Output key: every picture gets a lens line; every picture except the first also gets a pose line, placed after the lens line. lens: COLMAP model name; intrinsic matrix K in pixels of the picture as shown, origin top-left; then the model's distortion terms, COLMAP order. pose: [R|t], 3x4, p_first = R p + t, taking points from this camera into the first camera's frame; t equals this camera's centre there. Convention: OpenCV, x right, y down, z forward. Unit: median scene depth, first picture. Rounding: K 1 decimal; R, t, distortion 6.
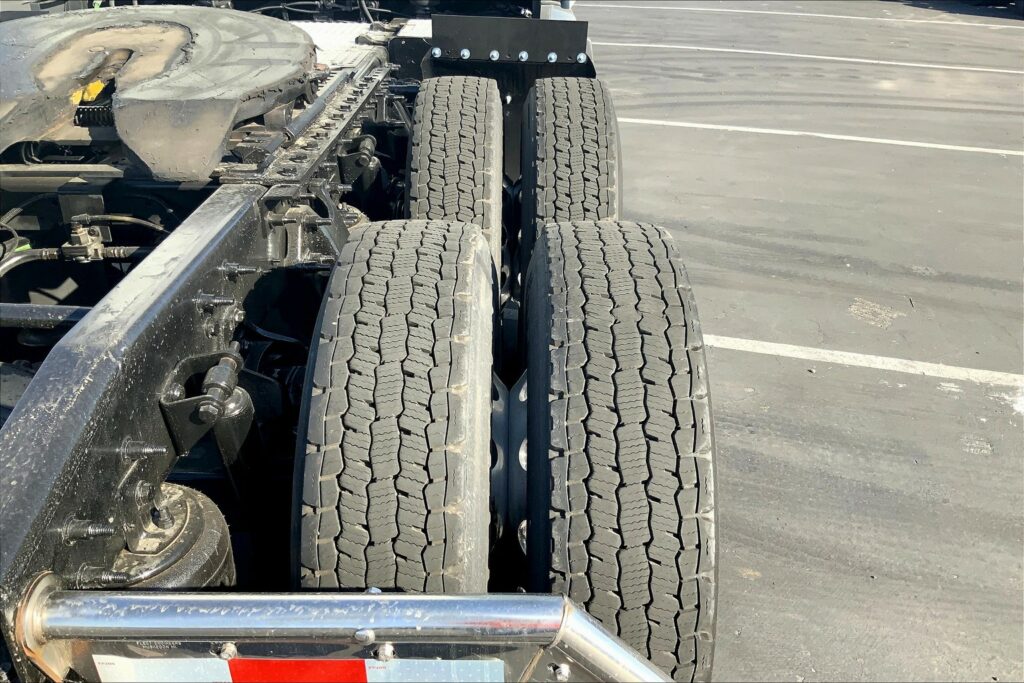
lens RADIAL K [[872.3, 0, 508.7], [0, 872.3, 341.2], [0, 0, 1]] dist [0.079267, -0.143553]
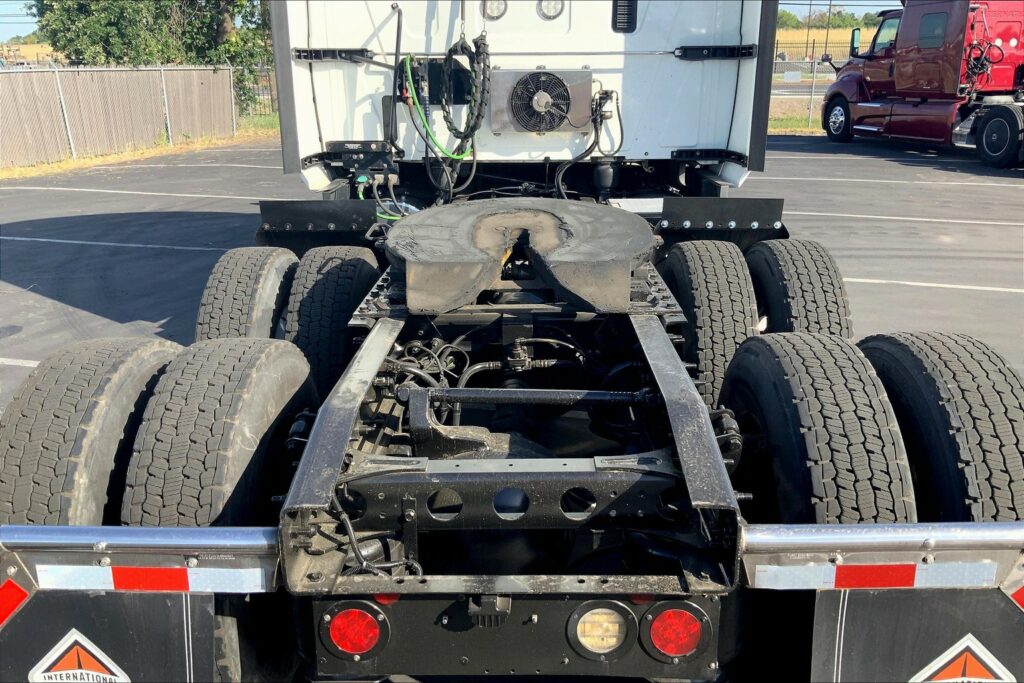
lens RADIAL K [[872.3, 0, 495.4], [0, 872.3, 333.8], [0, 0, 1]] dist [0.079267, -0.143553]
pose [[0.999498, -0.017153, -0.026636, -0.140933], [0.011986, 0.982994, -0.183246, 0.033101], [0.029326, 0.182835, 0.982706, -0.123910]]
